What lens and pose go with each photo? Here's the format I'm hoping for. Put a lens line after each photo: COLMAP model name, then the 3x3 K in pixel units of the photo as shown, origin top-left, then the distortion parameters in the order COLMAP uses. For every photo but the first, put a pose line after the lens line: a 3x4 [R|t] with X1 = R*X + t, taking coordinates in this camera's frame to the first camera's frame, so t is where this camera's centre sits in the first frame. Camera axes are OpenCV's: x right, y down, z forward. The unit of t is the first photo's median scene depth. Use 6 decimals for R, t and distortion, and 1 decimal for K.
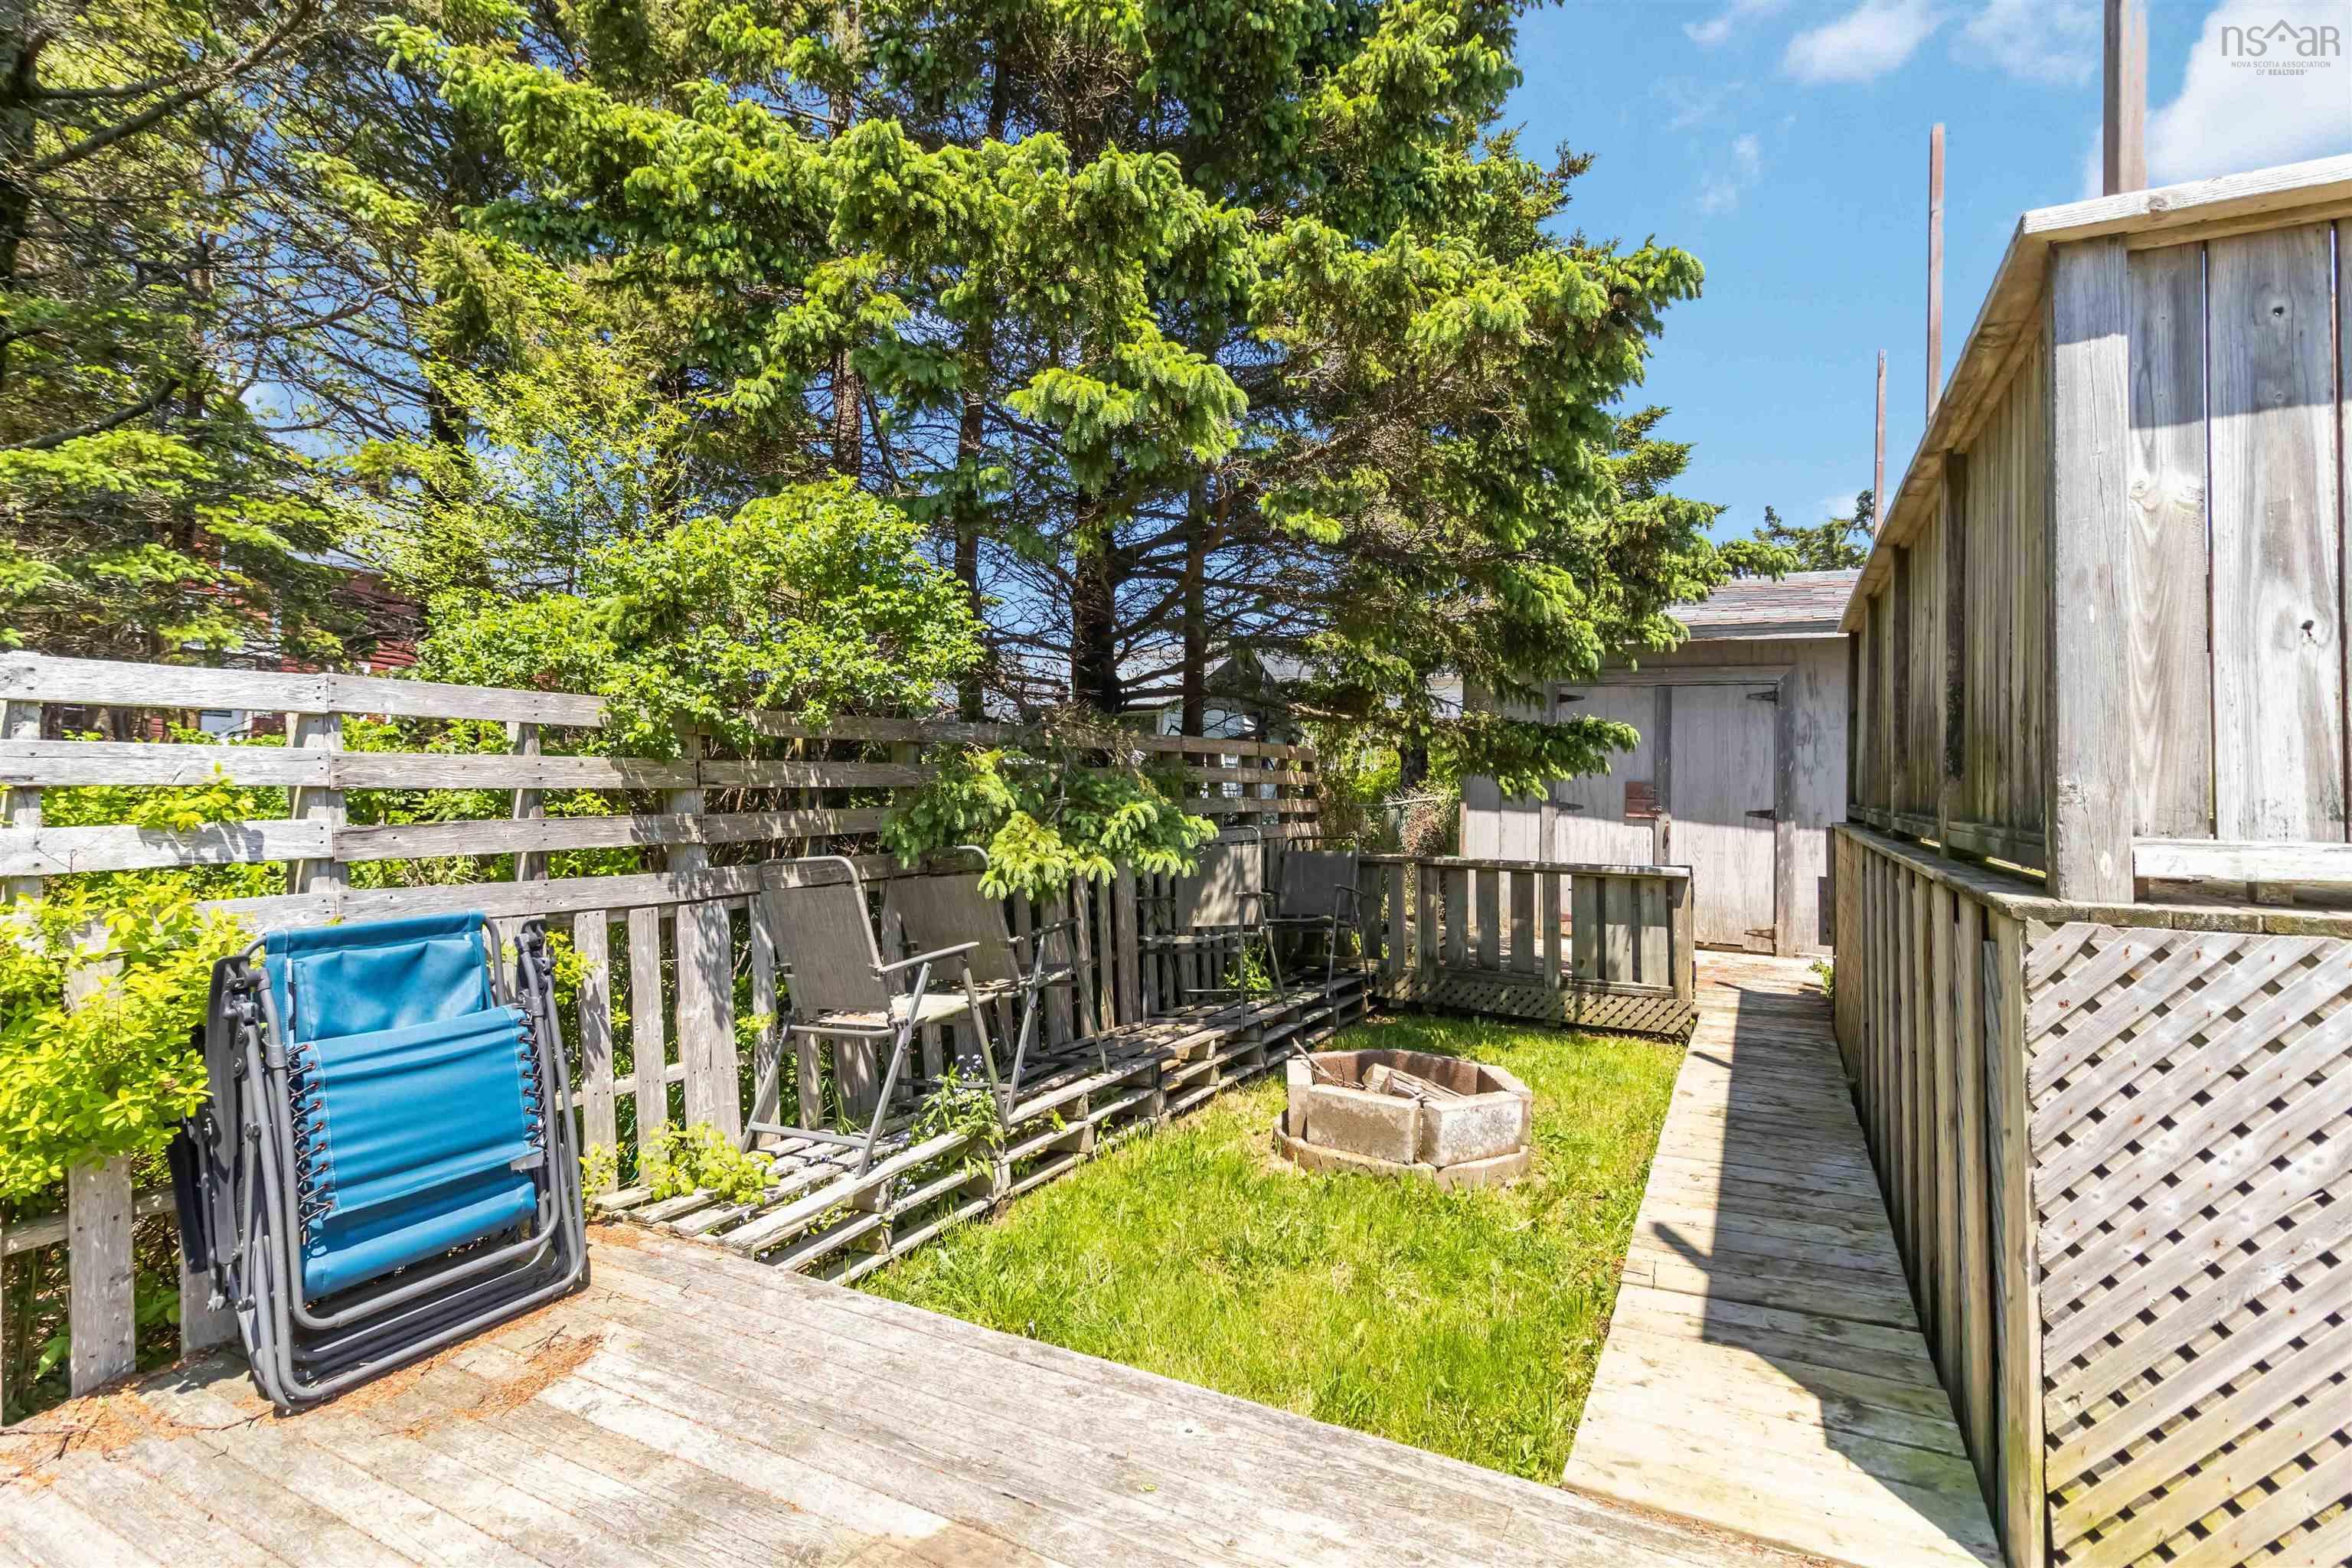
lens RADIAL K [[1176.8, 0, 1177.4], [0, 1176.8, 766.4], [0, 0, 1]] dist [0.001924, -0.000614]
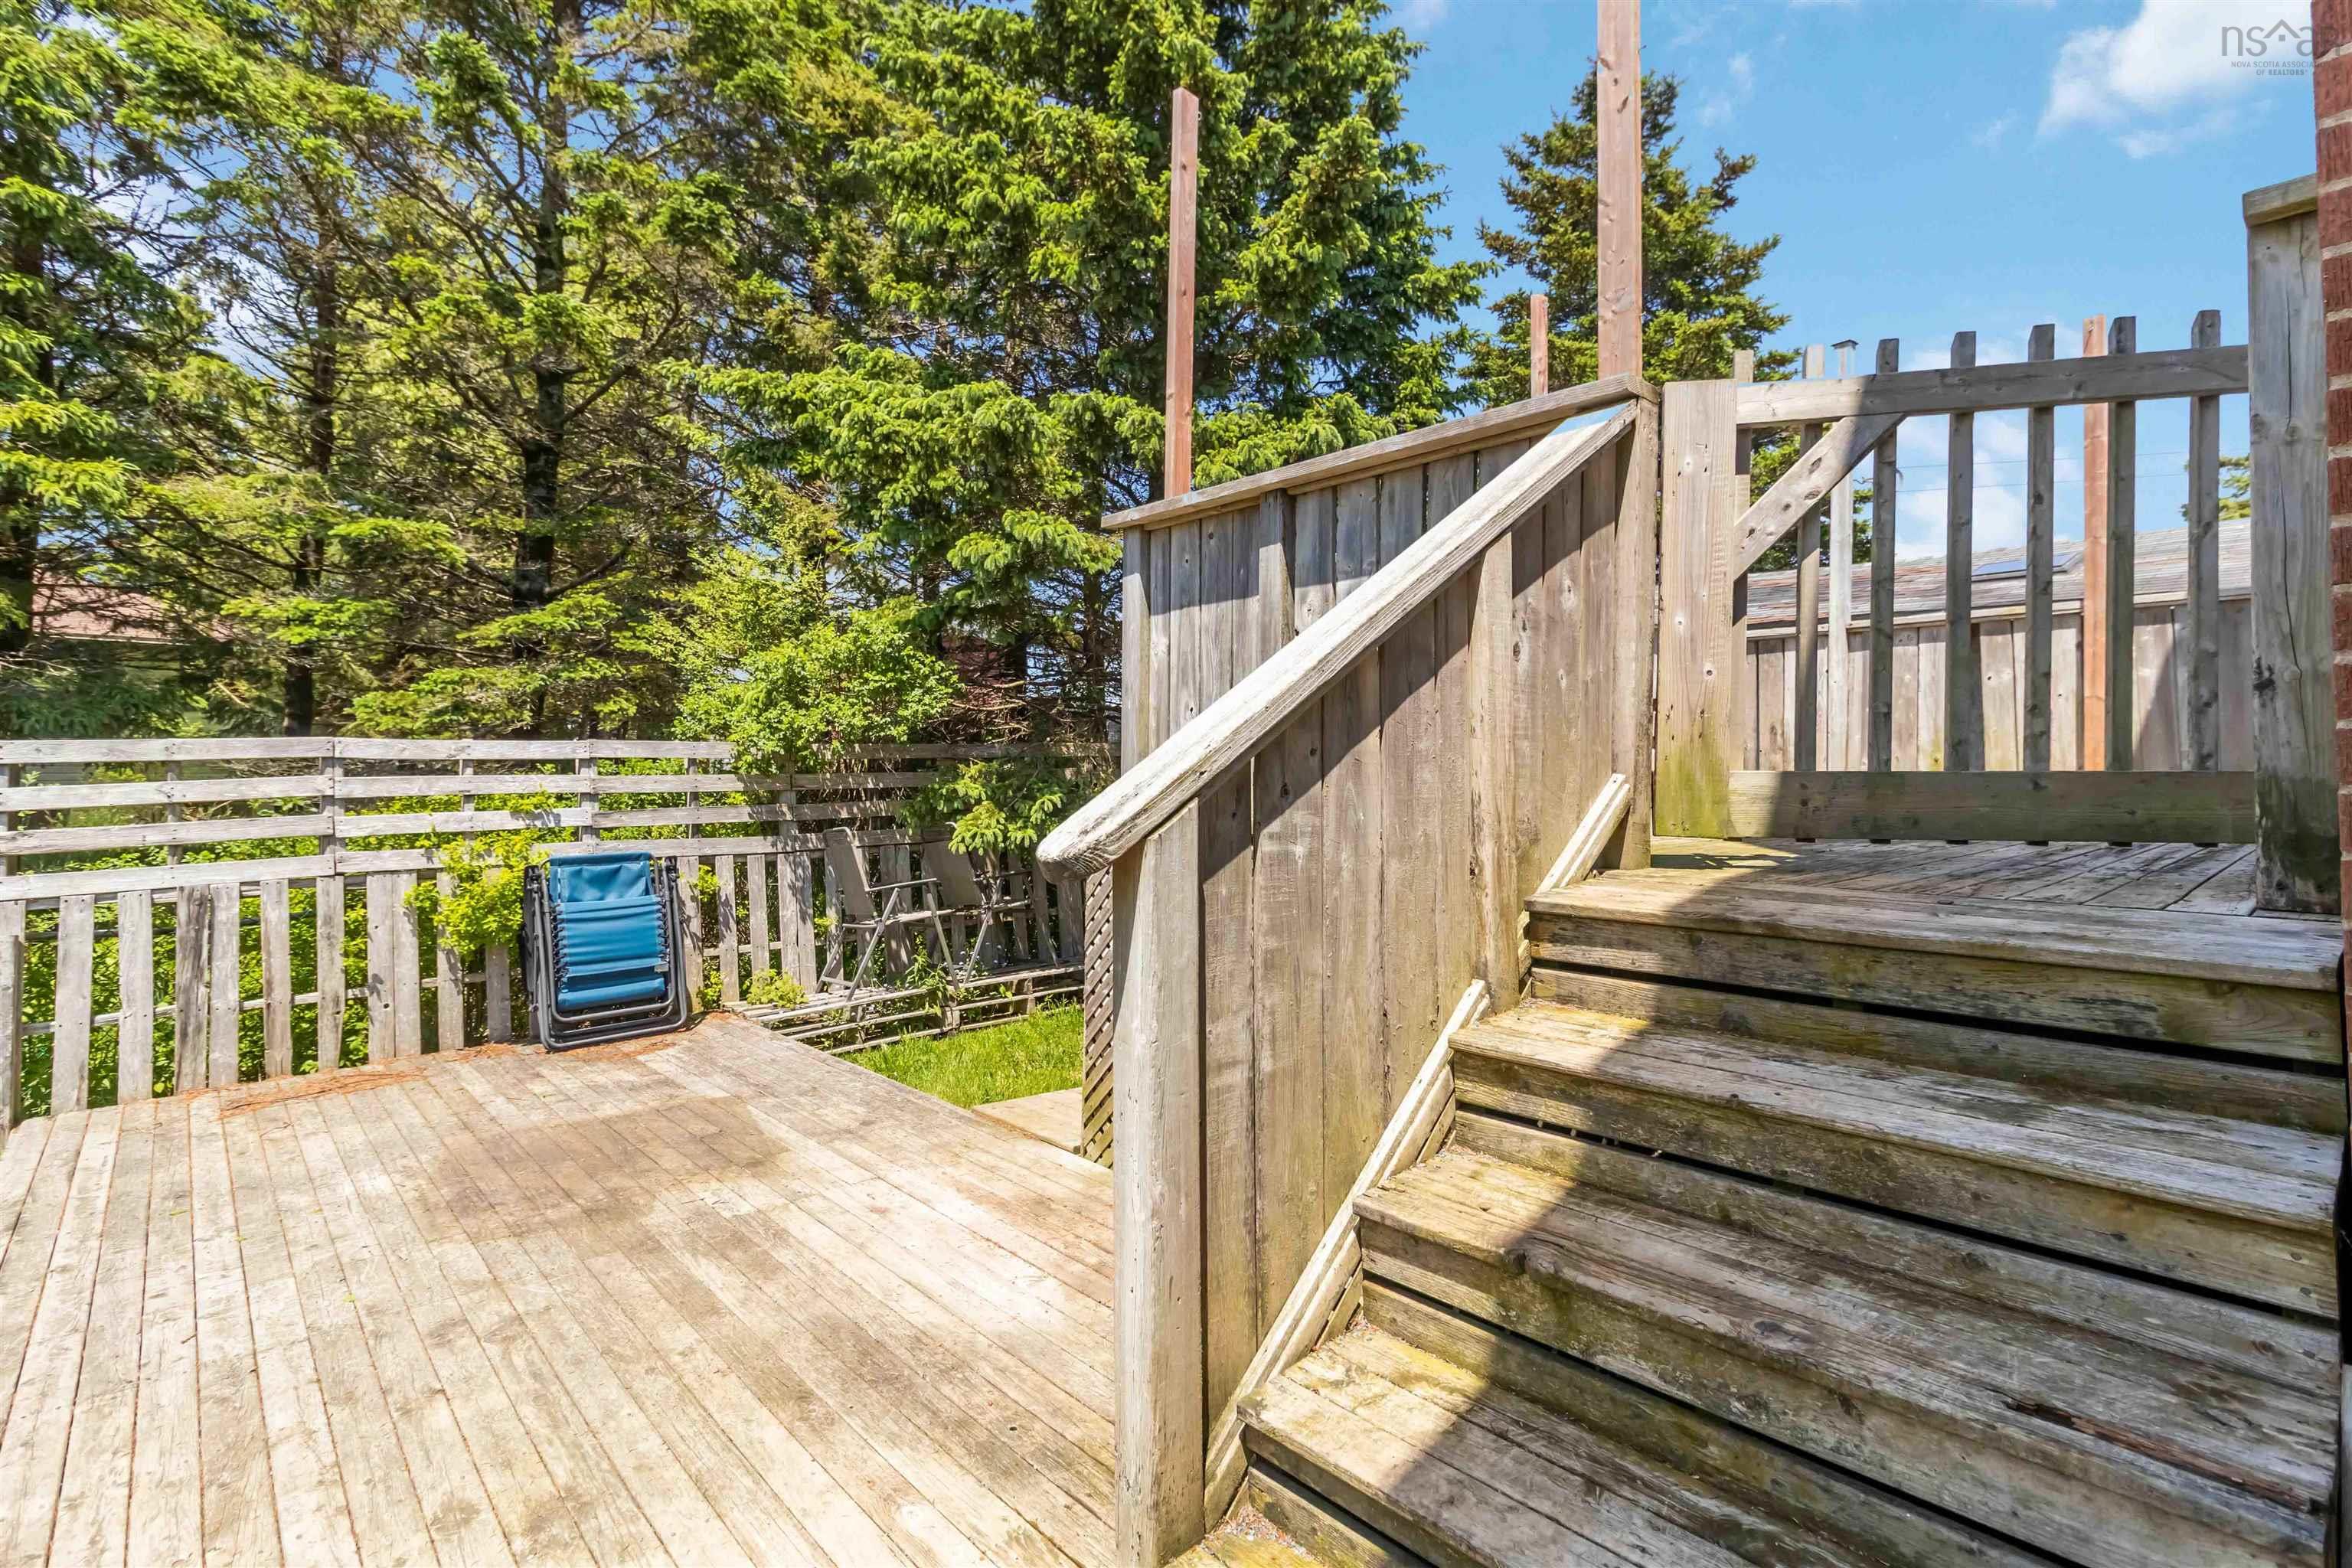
lens RADIAL K [[1176.8, 0, 1182.5], [0, 1176.8, 780.5], [0, 0, 1]] dist [0.001924, -0.000614]
pose [[0.934751, -0.015328, -0.354972, 0.898091], [0.022660, 0.999607, 0.016507, -0.013813], [0.354580, -0.023474, 0.934731, -0.533552]]
